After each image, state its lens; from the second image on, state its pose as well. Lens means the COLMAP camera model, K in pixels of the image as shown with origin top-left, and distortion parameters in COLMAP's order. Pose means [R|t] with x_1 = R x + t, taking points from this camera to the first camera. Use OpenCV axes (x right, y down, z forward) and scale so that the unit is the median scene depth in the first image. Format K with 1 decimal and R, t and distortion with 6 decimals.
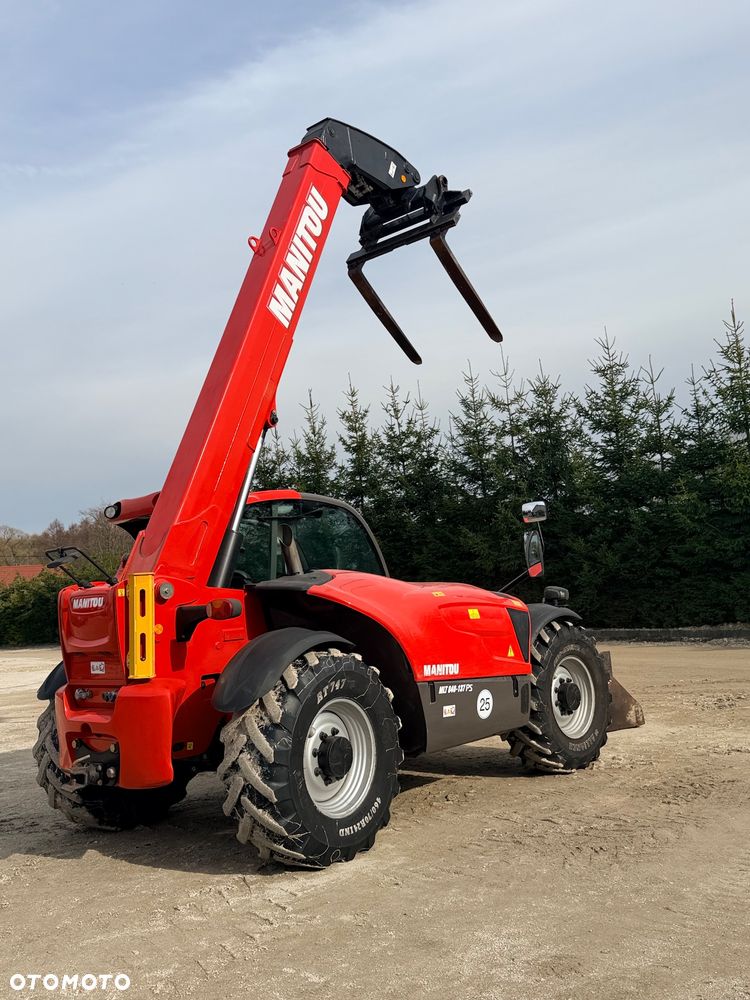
lens RADIAL K [[876.1, 0, 384.7], [0, 876.1, 496.4], [0, 0, 1]] dist [0.152074, -0.003797]
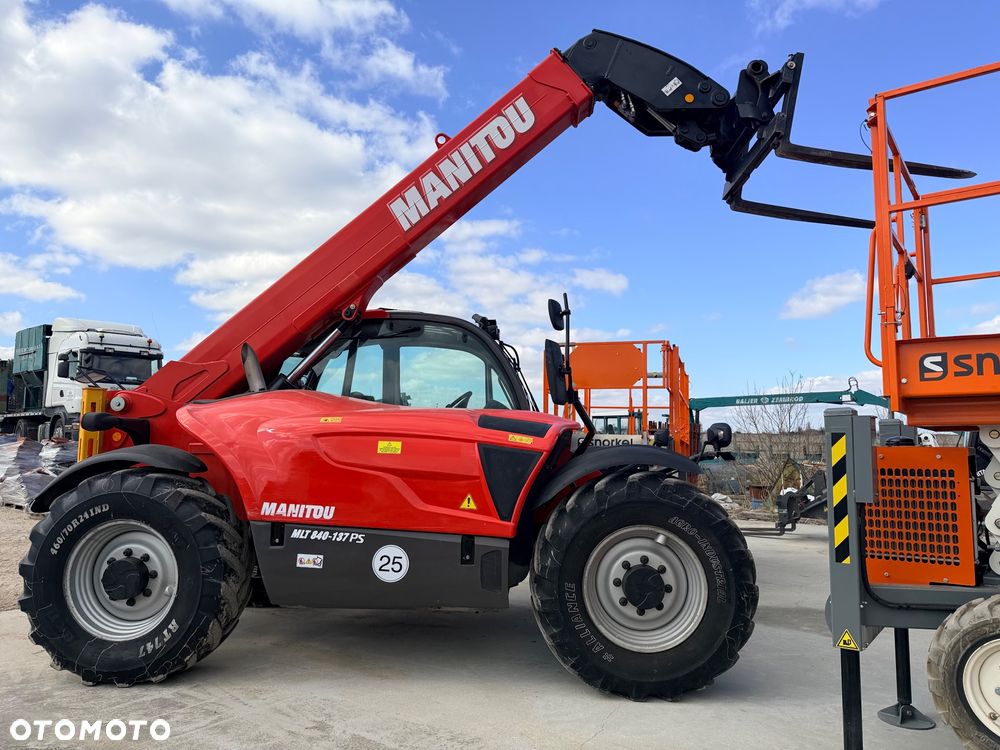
lens RADIAL K [[677.7, 0, 506.7], [0, 677.7, 375.3], [0, 0, 1]] dist [0.135205, -0.227474]
pose [[0.599264, -0.010564, -0.800482, 0.648941], [0.051287, 0.998366, 0.025219, 0.059745], [0.798907, -0.056167, 0.598826, 0.725000]]
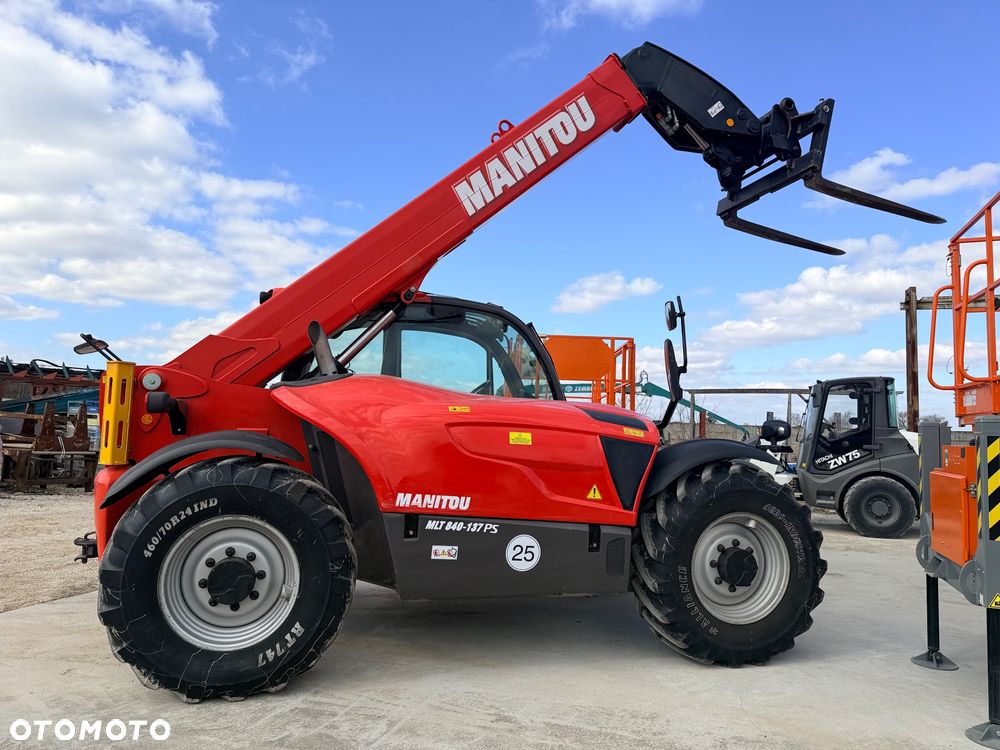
lens RADIAL K [[684.2, 0, 498.9], [0, 684.2, 377.0], [0, 0, 1]] dist [0.127595, -0.220360]
pose [[0.806869, 0.040945, -0.589309, 0.444260], [-0.006306, 0.998135, 0.060716, 0.041974], [0.590696, -0.045274, 0.805623, 0.498939]]
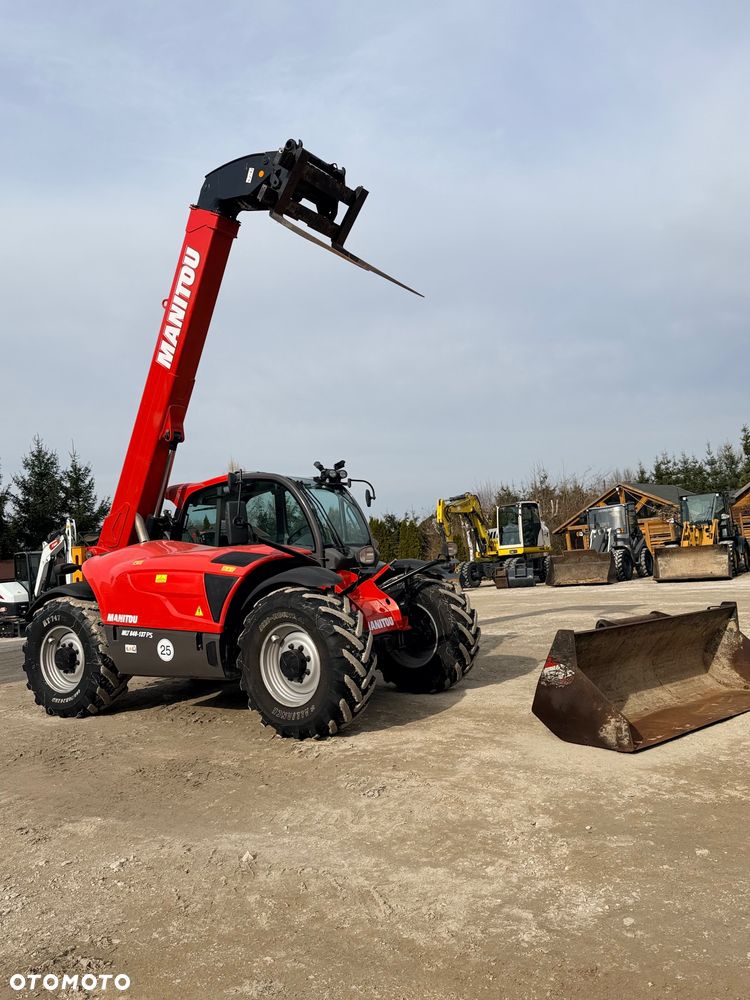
lens RADIAL K [[795.5, 0, 364.5], [0, 795.5, 498.8], [0, 0, 1]] dist [0.164036, -0.317426]
pose [[0.107314, -0.010181, -0.994173, 1.265484], [0.171085, 0.985221, 0.008378, 0.062202], [0.979394, -0.170988, 0.107470, 1.179337]]
